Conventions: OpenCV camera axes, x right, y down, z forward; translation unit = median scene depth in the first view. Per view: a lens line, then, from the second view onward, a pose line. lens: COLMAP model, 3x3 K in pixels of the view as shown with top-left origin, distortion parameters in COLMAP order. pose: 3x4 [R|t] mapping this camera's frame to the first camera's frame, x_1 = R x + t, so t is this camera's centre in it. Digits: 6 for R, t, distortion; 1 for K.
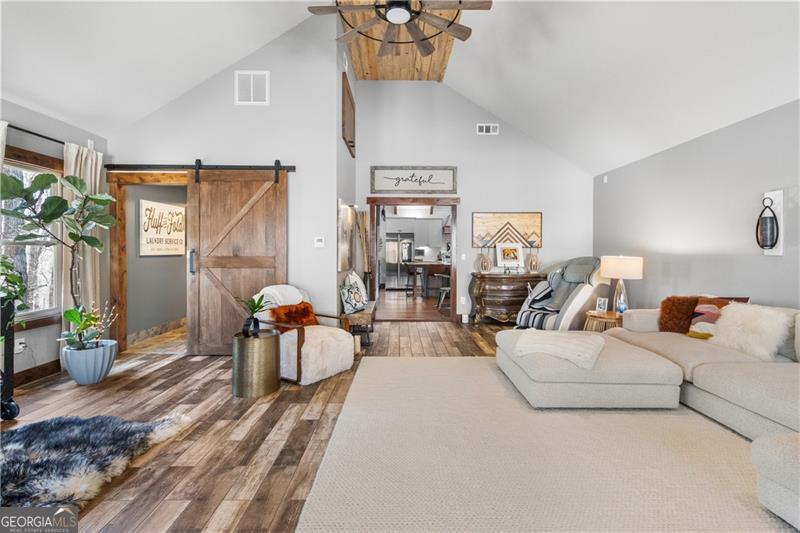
lens RADIAL K [[374.1, 0, 399.6], [0, 374.1, 254.8], [0, 0, 1]] dist [0.001264, 0.000629]
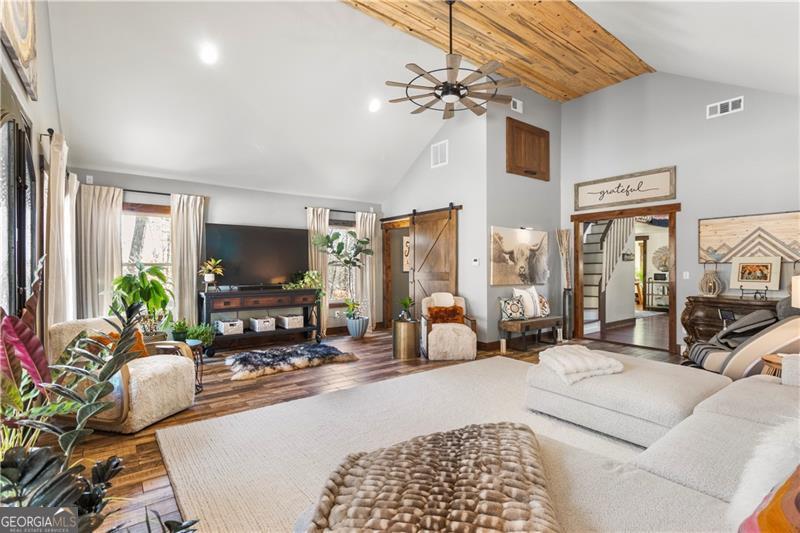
lens RADIAL K [[384.4, 0, 396.3], [0, 384.4, 274.0], [0, 0, 1]] dist [0.001318, 0.000230]
pose [[0.592872, 0.010123, -0.805233, 0.484330], [-0.005624, 0.999949, 0.008430, -0.000532], [0.805277, -0.000469, 0.592898, -0.002018]]
